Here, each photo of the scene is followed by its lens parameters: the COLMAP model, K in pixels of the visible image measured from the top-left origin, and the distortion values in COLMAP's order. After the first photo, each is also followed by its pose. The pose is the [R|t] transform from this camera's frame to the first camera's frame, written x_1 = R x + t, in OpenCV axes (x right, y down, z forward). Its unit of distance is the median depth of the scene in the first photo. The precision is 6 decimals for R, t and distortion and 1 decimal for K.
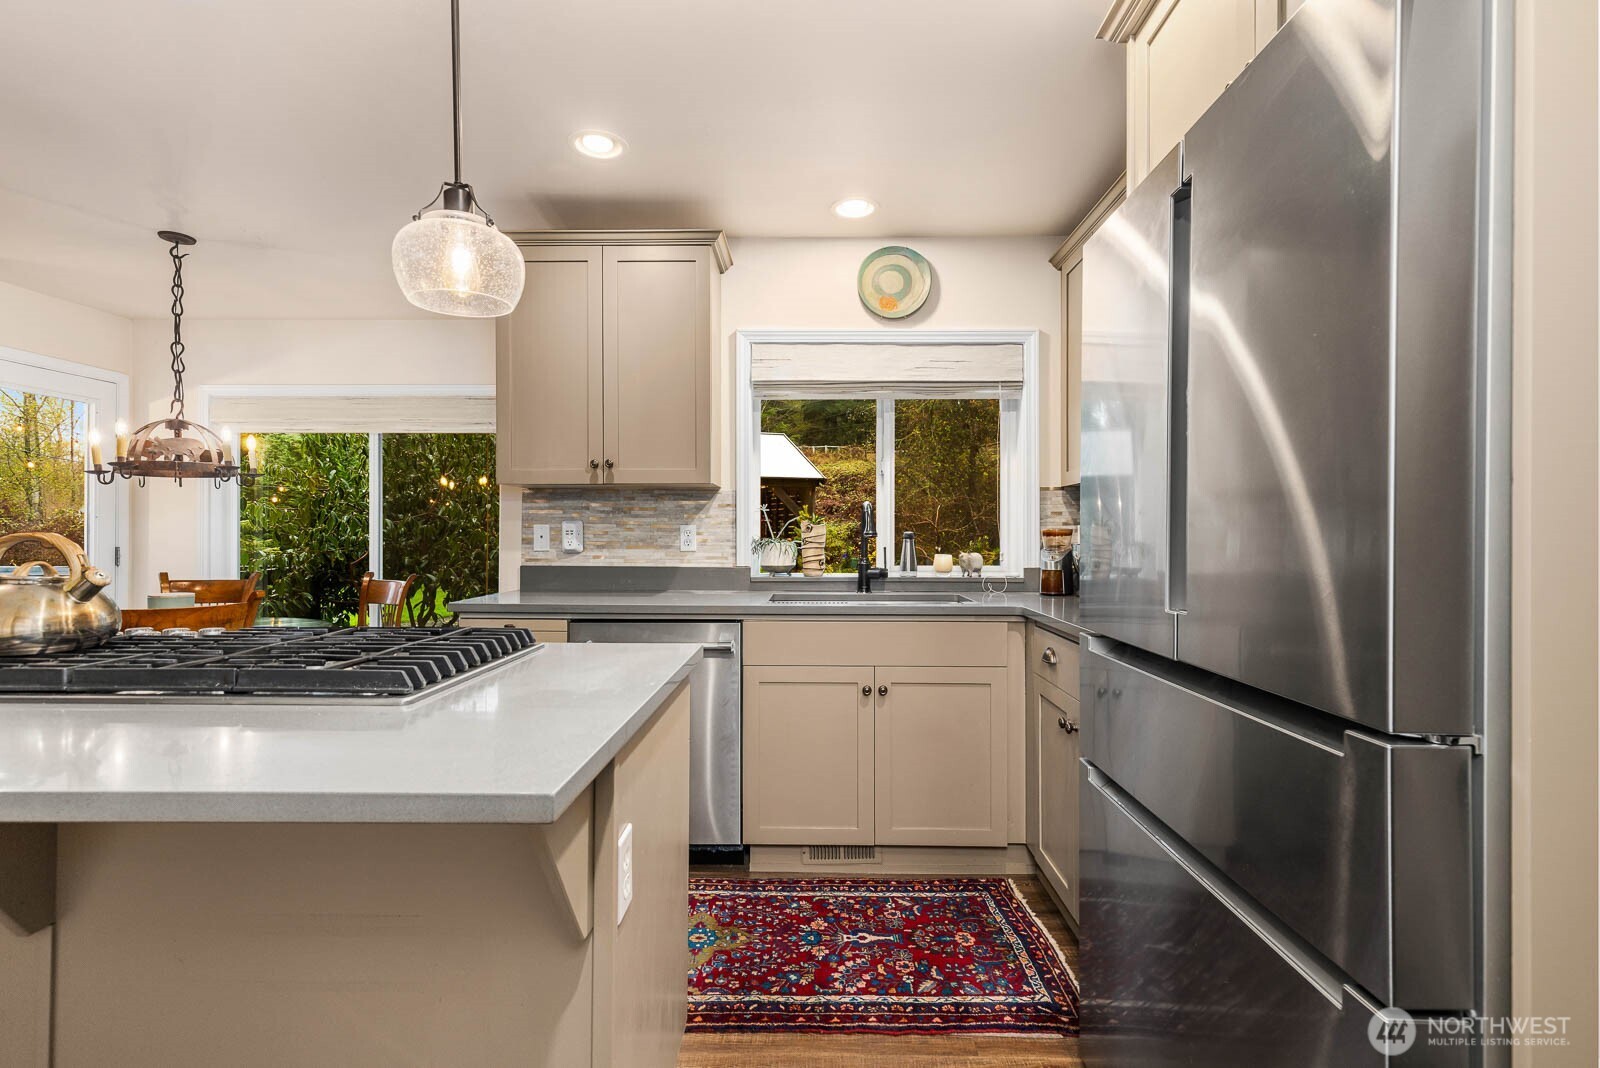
lens RADIAL K [[744.5, 0, 798.8], [0, 744.5, 530.0], [0, 0, 1]] dist [0.010316, -0.000390]
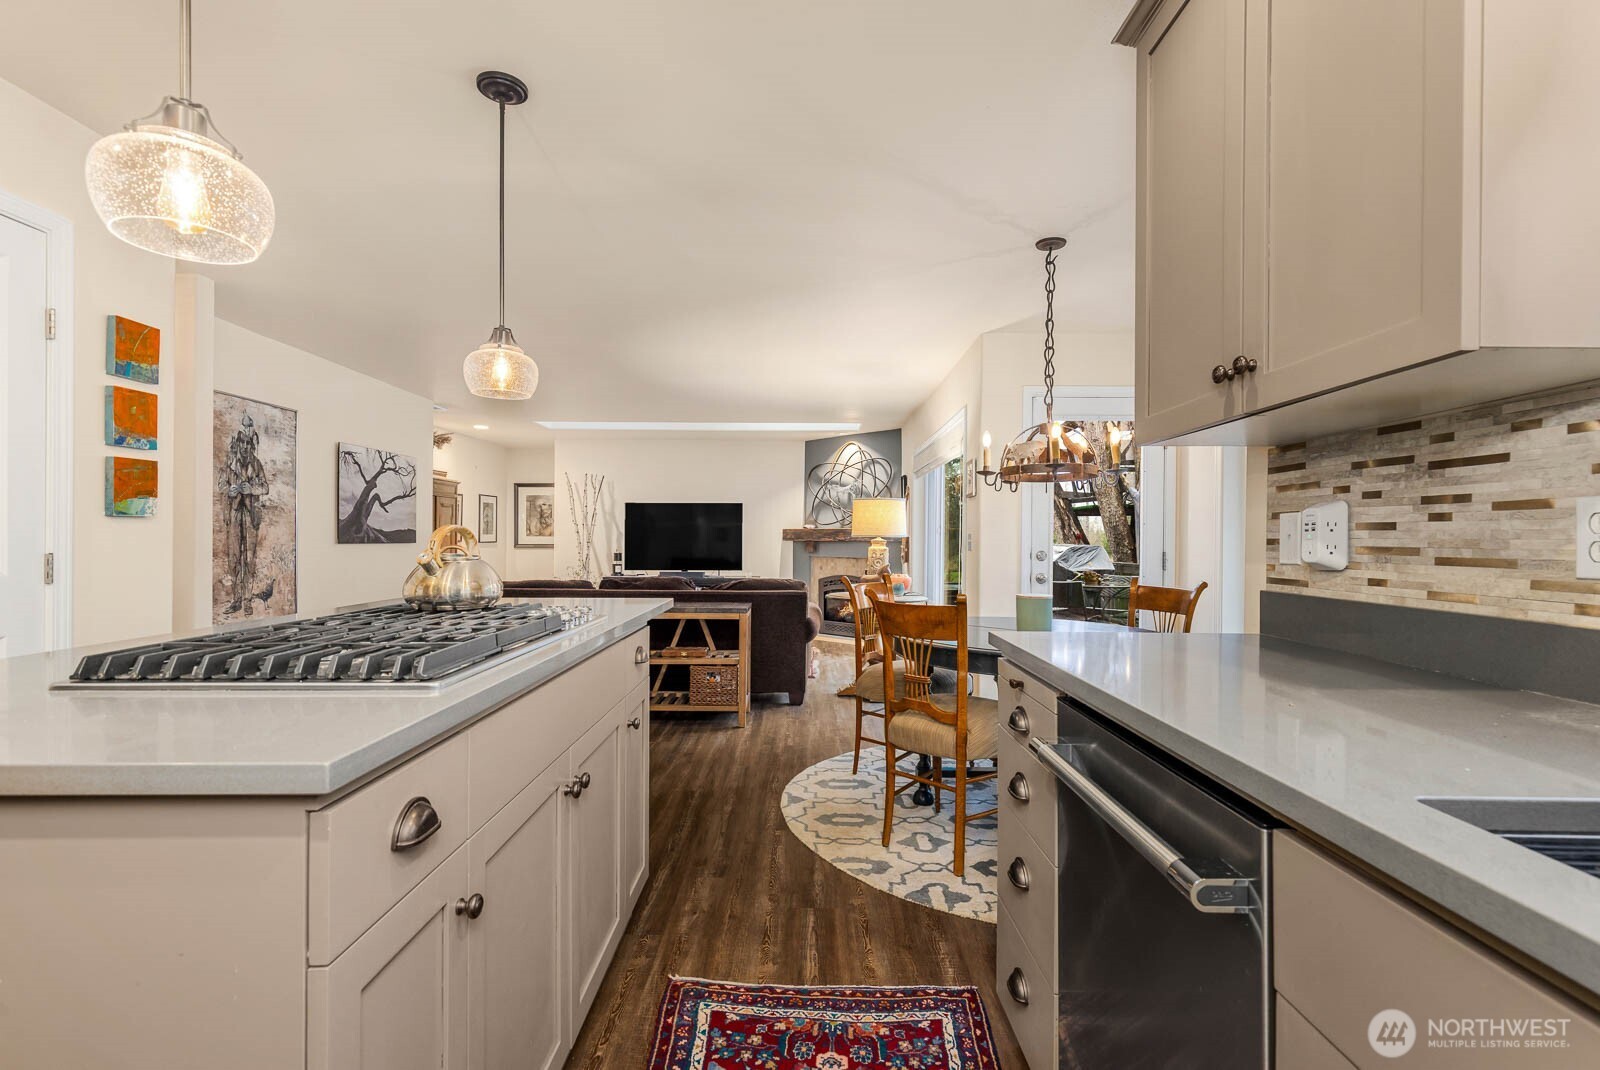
lens RADIAL K [[727.2, 0, 800.1], [0, 727.2, 542.8], [0, 0, 1]] dist [0.005744, 0.000383]
pose [[0.016130, 0.001870, -0.999868, 0.186668], [-0.001533, 0.999997, 0.001845, 0.015965], [0.999869, 0.001503, 0.016133, 0.800150]]
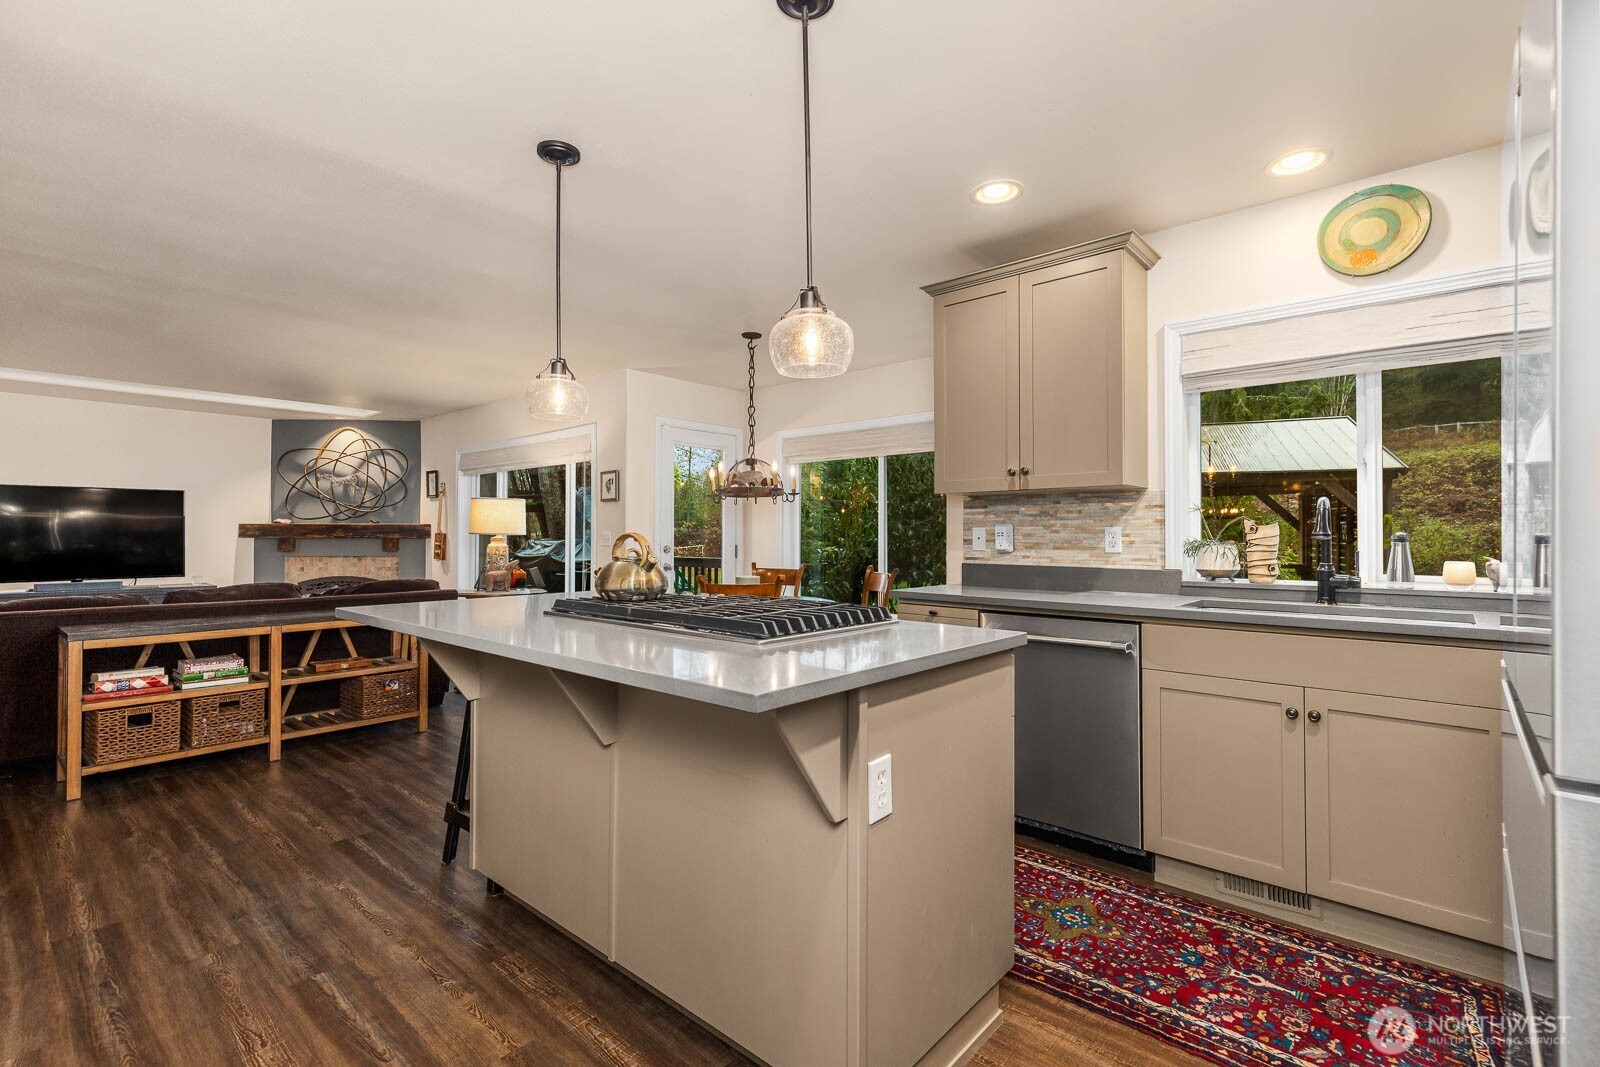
lens RADIAL K [[723.8, 0, 795.6], [0, 723.8, 525.7], [0, 0, 1]] dist [0.004463, 0.000090]
pose [[0.760712, -0.009686, -0.649017, 0.196791], [0.001947, 0.999918, -0.012640, 0.004254], [0.649086, 0.008352, 0.760669, -0.030483]]
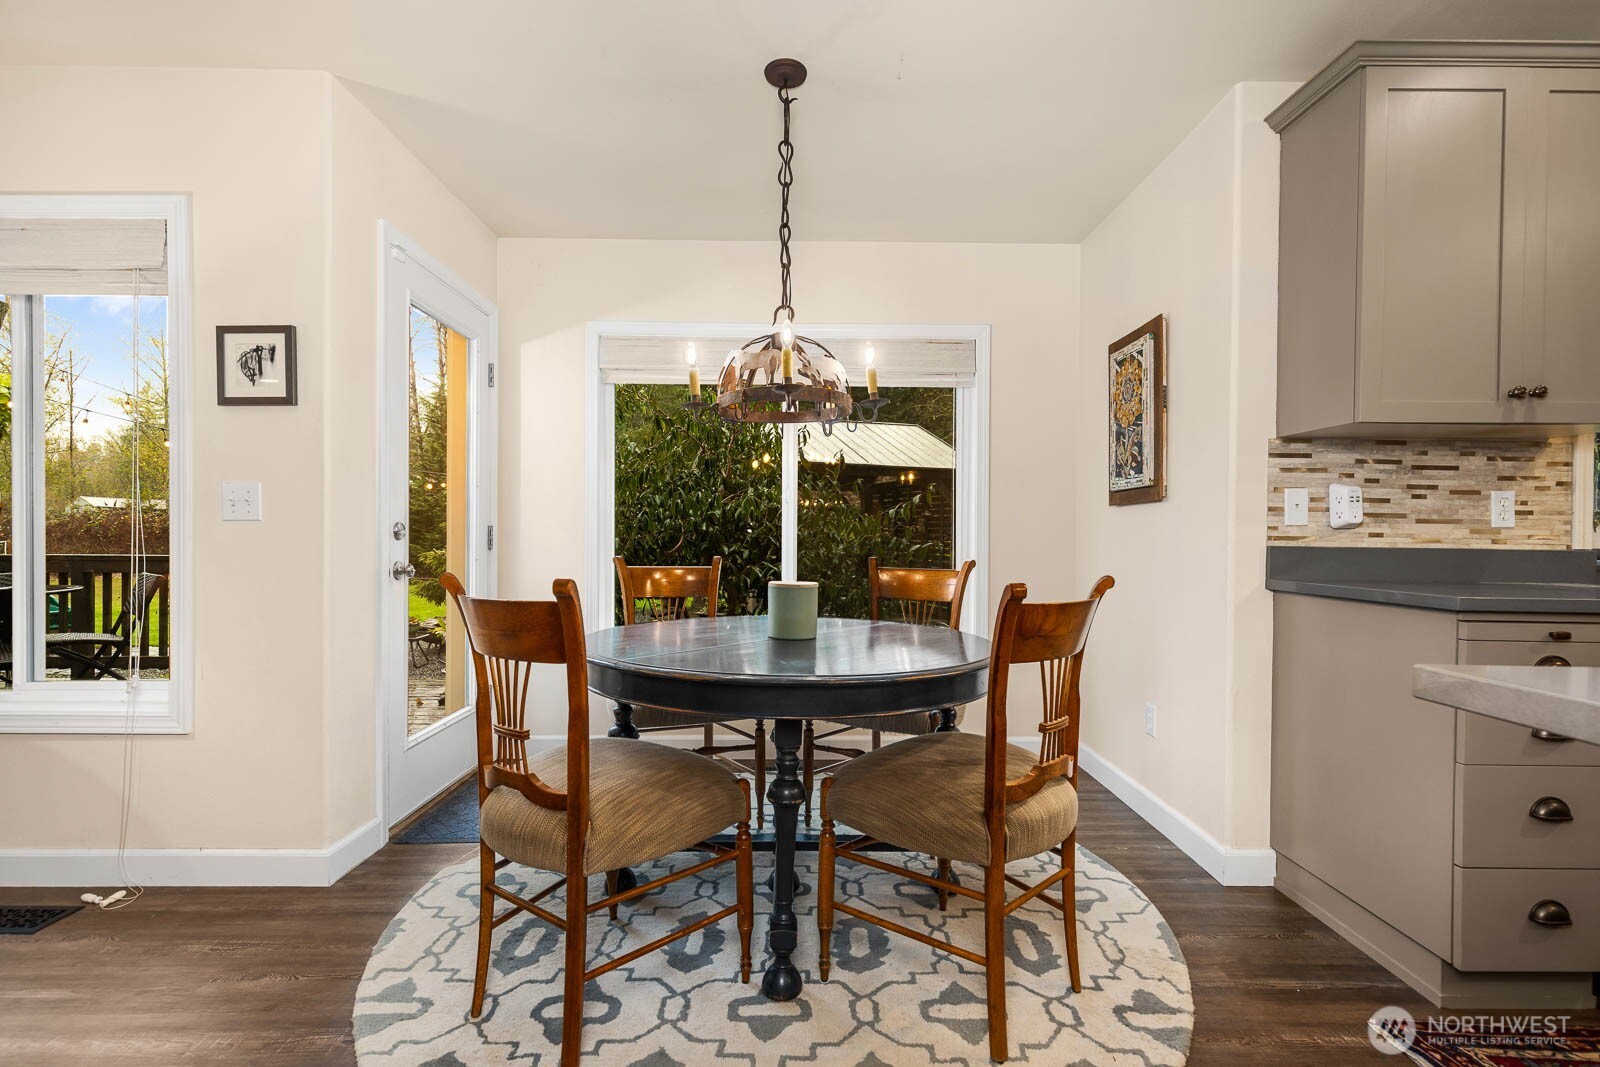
lens RADIAL K [[727.2, 0, 800.1], [0, 727.2, 541.3], [0, 0, 1]] dist [0.005744, 0.000383]
pose [[0.999594, 0.007726, 0.027440, -1.027422], [-0.008109, 0.999871, 0.013885, 0.045784], [-0.027329, -0.014102, 0.999527, 0.387538]]
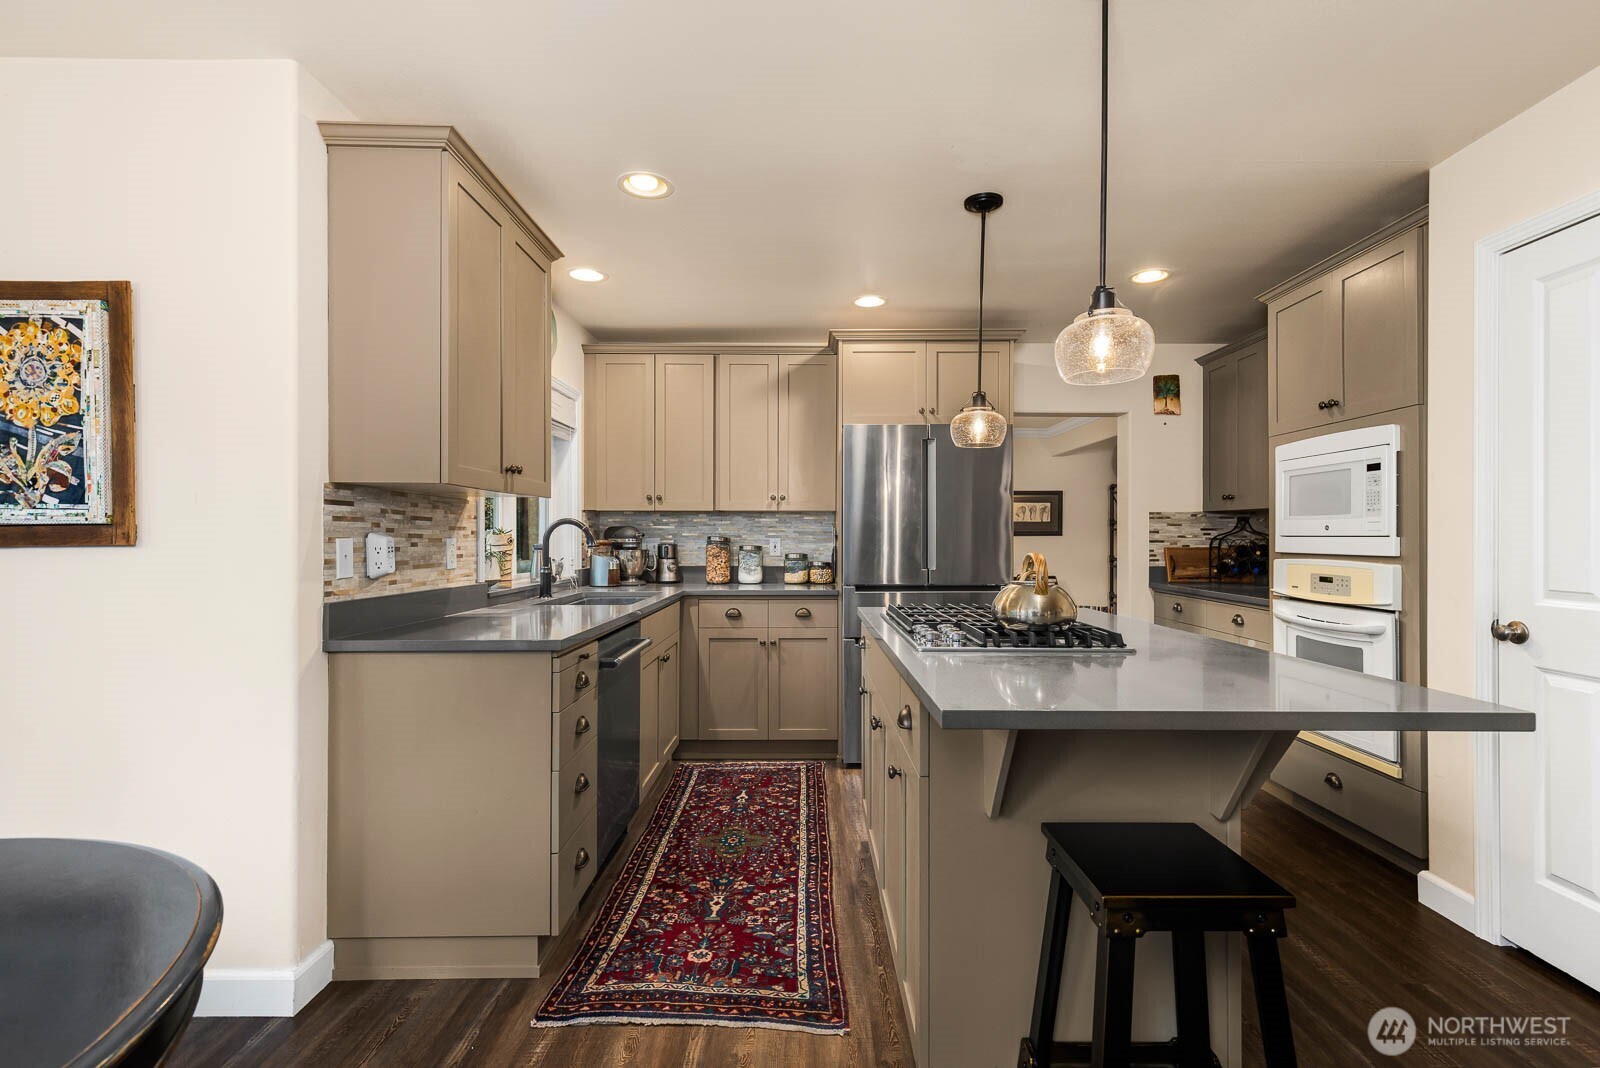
lens RADIAL K [[737.6, 0, 812.3], [0, 737.6, 533.2], [0, 0, 1]] dist [0.006029, 0.000501]
pose [[-0.028227, 0.003921, 0.999594, -1.243164], [-0.005598, 0.999976, -0.004081, -0.014181], [-0.999586, -0.005711, -0.028205, 0.738831]]
